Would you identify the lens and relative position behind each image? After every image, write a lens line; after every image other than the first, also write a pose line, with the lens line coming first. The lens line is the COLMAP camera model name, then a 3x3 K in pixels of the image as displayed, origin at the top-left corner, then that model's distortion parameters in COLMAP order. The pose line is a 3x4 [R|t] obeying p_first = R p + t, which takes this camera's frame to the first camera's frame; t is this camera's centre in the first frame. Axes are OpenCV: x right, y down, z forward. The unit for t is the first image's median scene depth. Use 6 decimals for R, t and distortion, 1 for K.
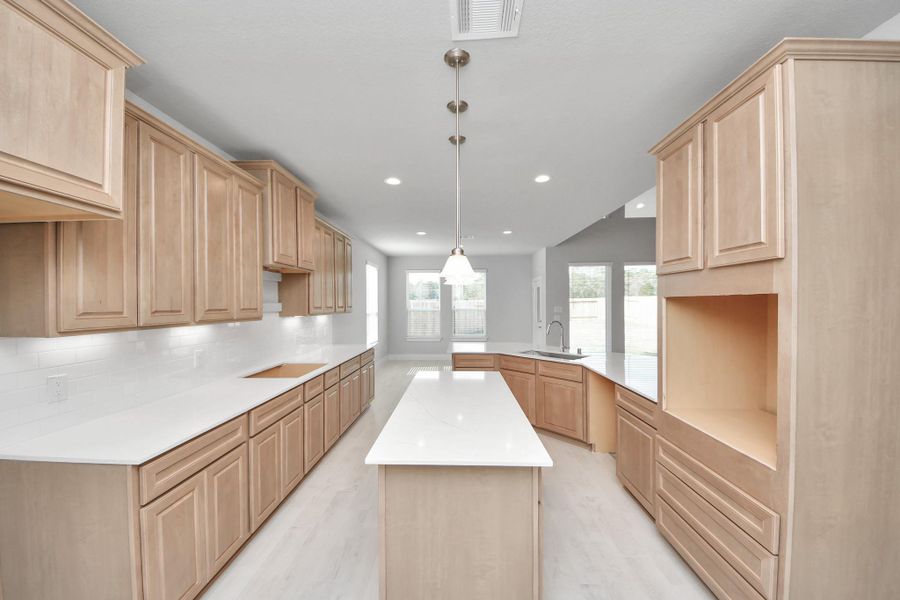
lens RADIAL K [[330.5, 0, 453.7], [0, 330.5, 301.6], [0, 0, 1]] dist [0.011392, -0.003445]
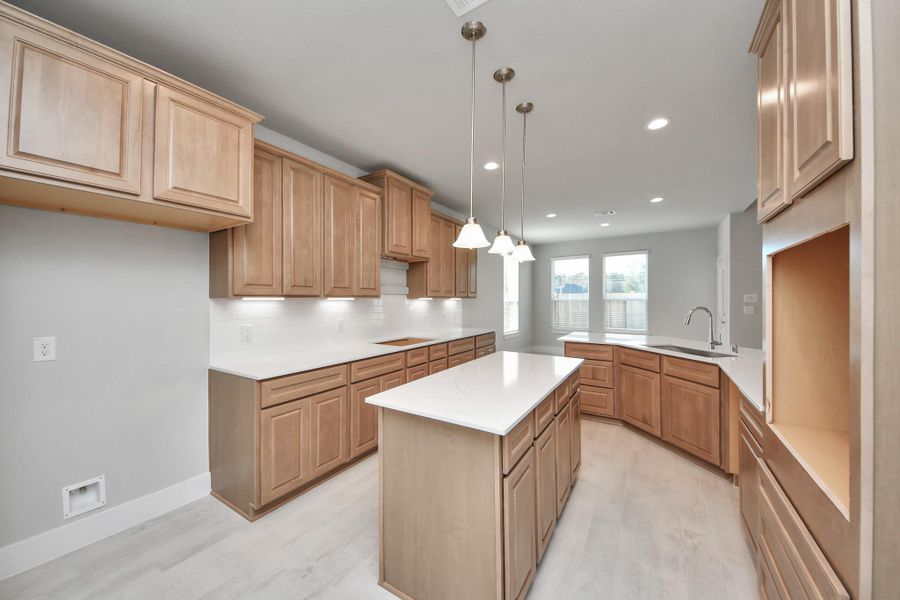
lens RADIAL K [[330.5, 0, 446.8], [0, 330.5, 298.4], [0, 0, 1]] dist [0.011392, -0.003445]
pose [[0.857432, 0.006937, -0.514550, 0.286695], [-0.004316, 0.999971, 0.006289, 0.047834], [0.514579, -0.003172, 0.857437, 0.058621]]
